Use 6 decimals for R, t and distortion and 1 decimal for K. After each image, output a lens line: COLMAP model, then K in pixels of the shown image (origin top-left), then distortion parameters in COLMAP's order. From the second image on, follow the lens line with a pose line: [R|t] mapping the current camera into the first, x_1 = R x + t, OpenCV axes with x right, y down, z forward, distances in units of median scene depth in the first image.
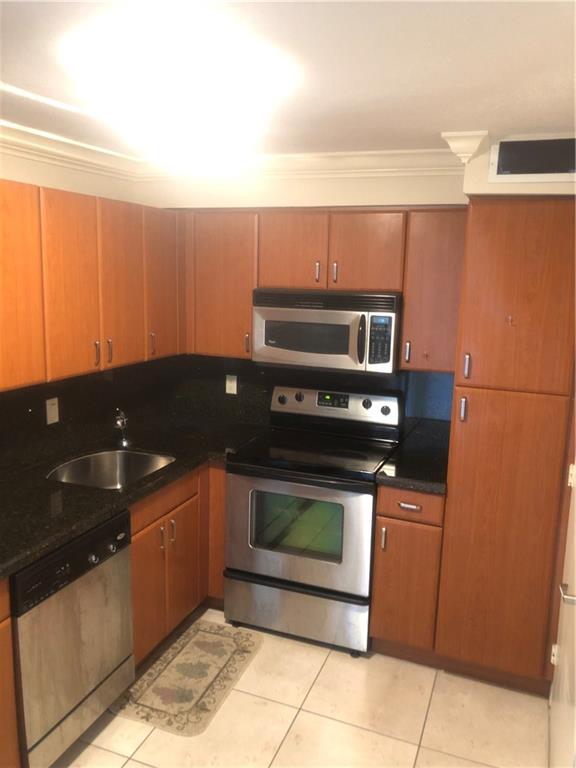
lens RADIAL K [[646.8, 0, 288.0], [0, 646.8, 384.0], [0, 0, 1]] dist [0.048323, 0.011381]
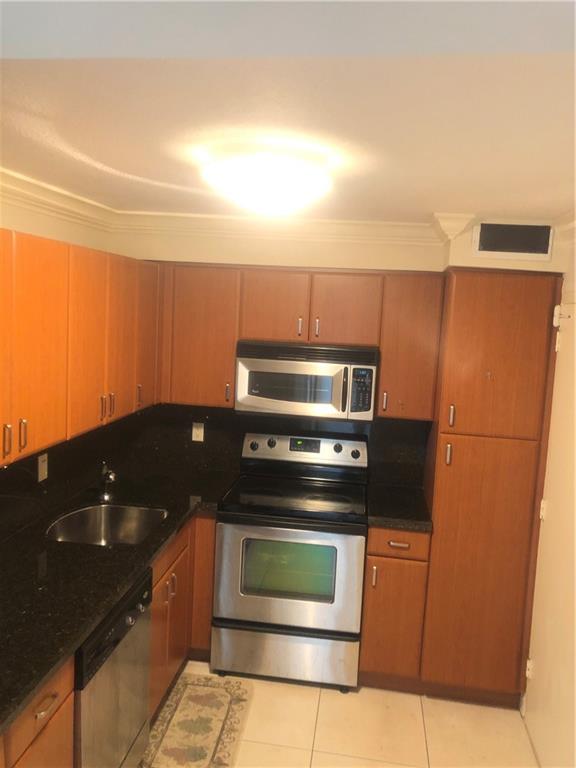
lens RADIAL K [[646.8, 0, 288.0], [0, 646.8, 384.0], [0, 0, 1]] dist [0.048323, 0.011381]
pose [[0.970669, -0.005173, 0.240363, -0.243278], [0.016437, 0.998857, -0.044879, -0.032787], [-0.239856, 0.047514, 0.969645, -0.022380]]
